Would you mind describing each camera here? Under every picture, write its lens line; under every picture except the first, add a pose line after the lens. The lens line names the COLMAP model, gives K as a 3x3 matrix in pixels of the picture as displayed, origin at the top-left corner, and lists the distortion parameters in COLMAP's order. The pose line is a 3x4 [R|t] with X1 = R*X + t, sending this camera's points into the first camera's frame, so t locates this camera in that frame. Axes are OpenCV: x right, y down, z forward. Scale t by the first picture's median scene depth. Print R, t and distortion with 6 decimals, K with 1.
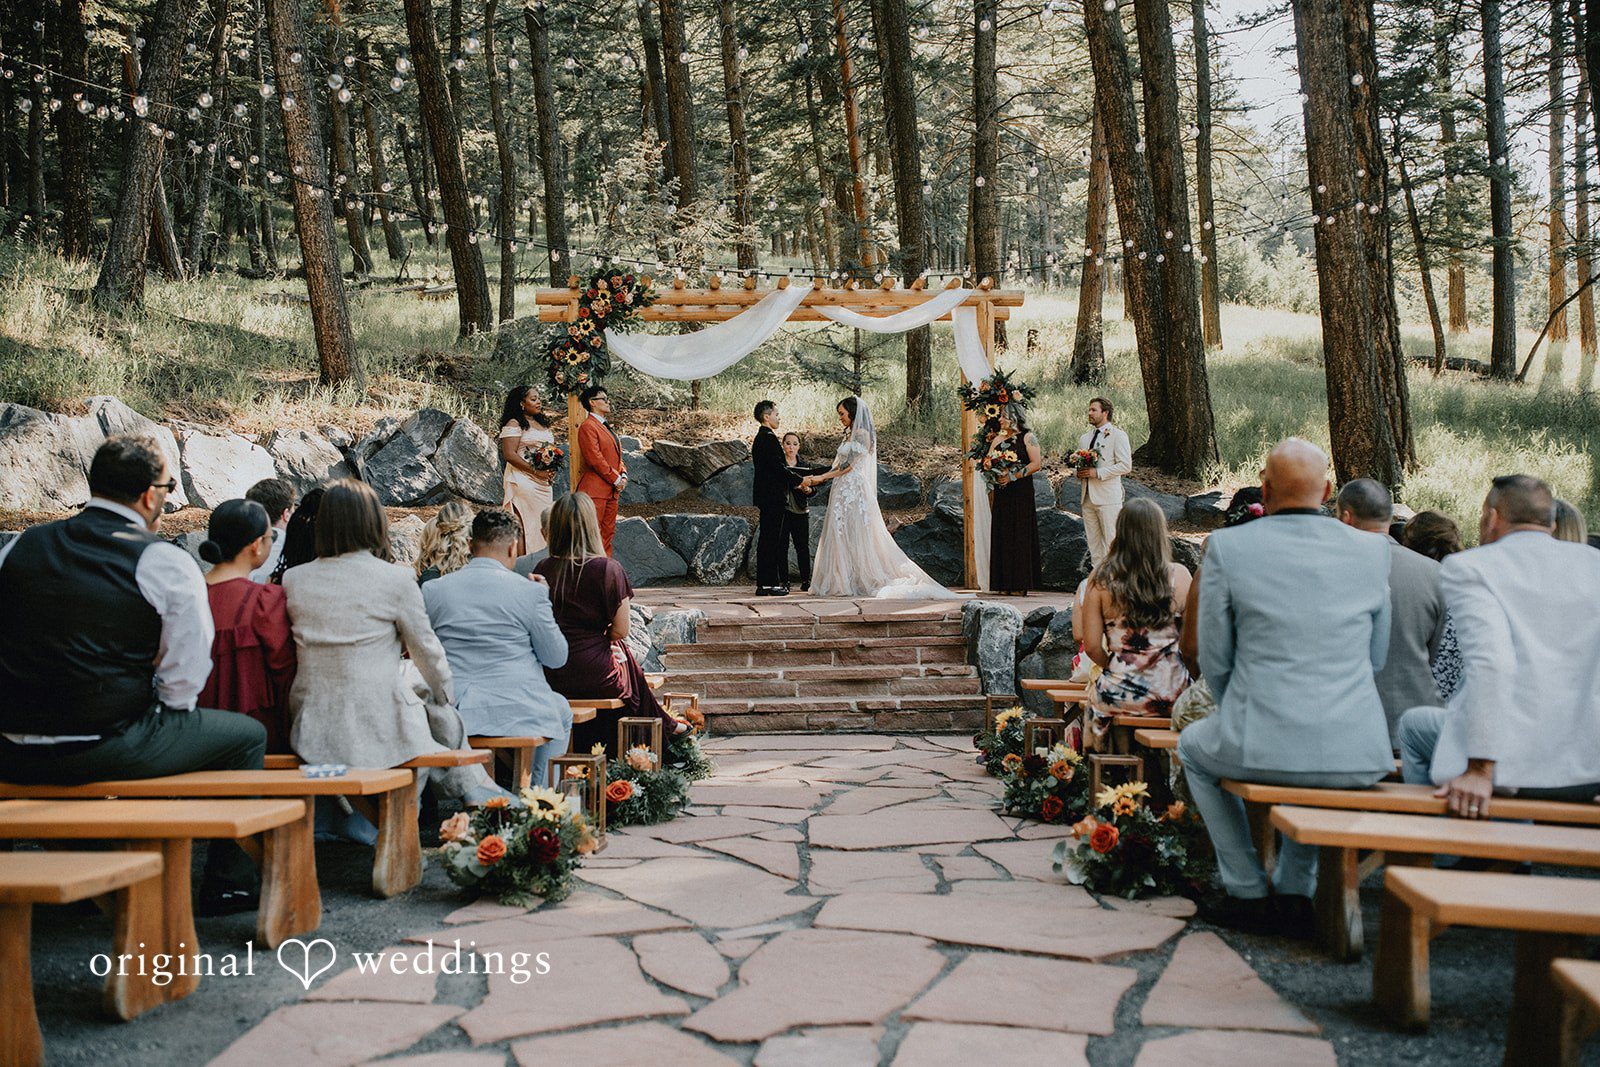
lens RADIAL K [[1622.7, 0, 800.0], [0, 1622.7, 533.5], [0, 0, 1]] dist [-0.003676, 0.025315]
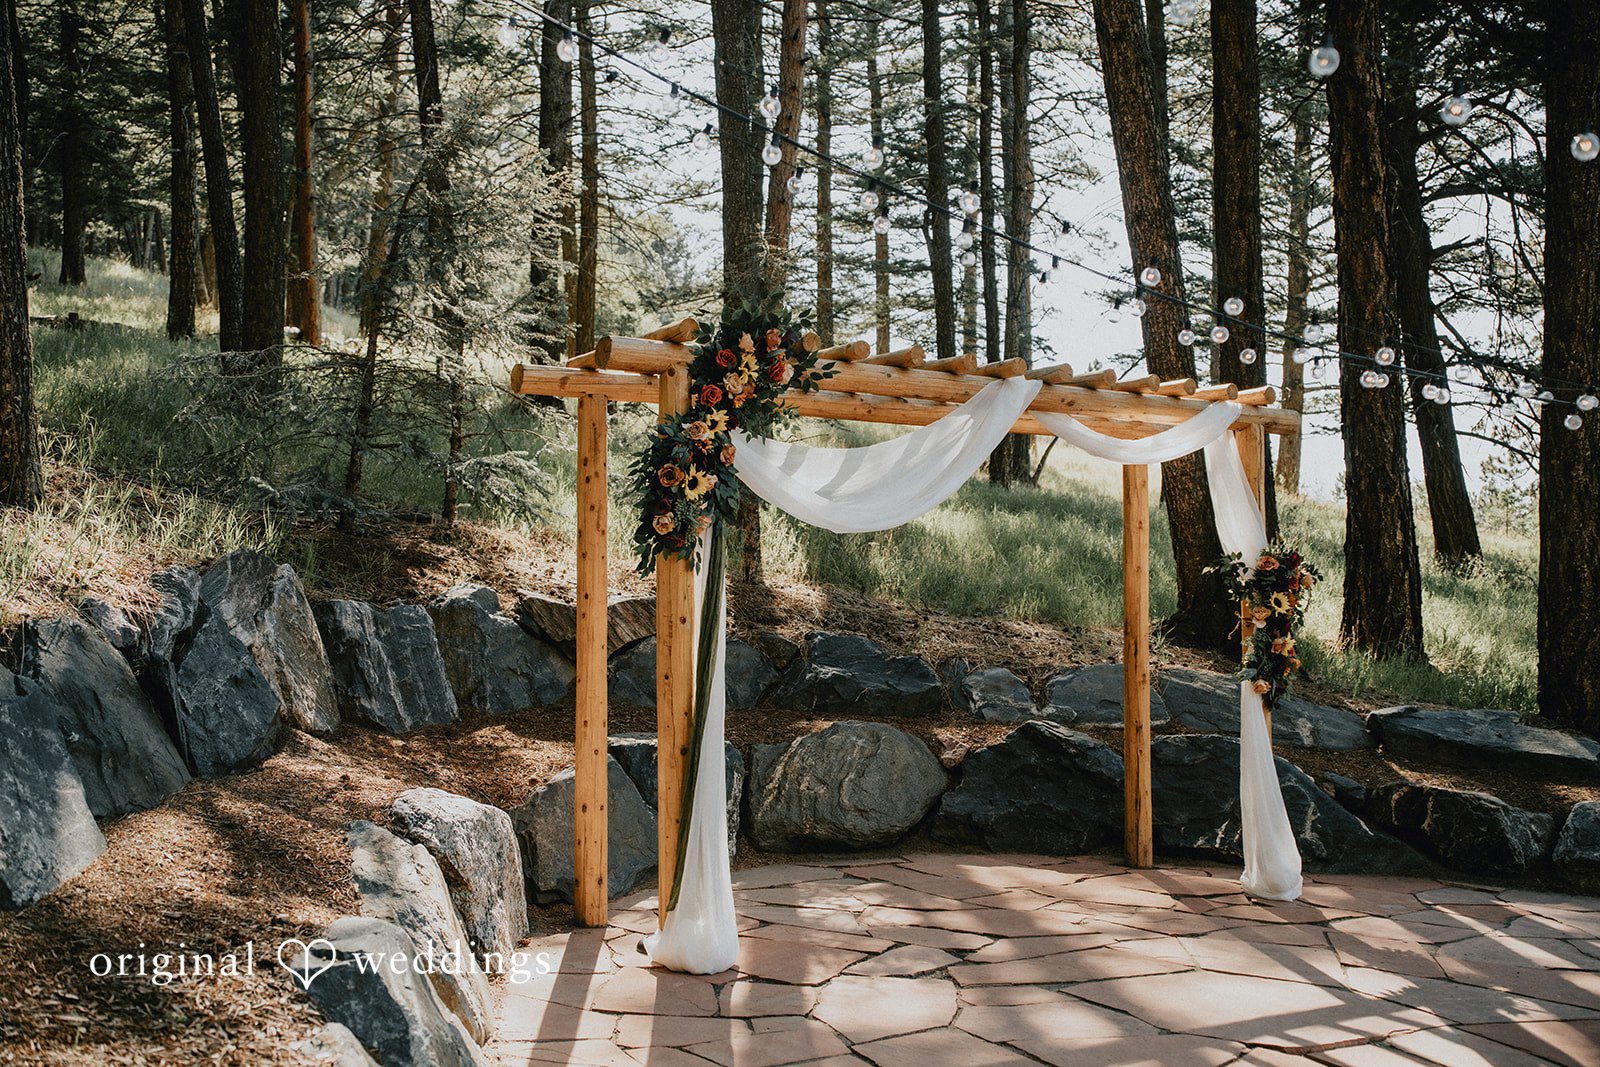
lens RADIAL K [[1622.7, 0, 800.0], [0, 1622.7, 533.5], [0, 0, 1]] dist [-0.003676, 0.025315]
pose [[0.884566, 0.039845, 0.464710, -0.330982], [-0.028496, 0.999100, -0.031423, -0.076855], [-0.465544, 0.014554, 0.884905, 0.533592]]
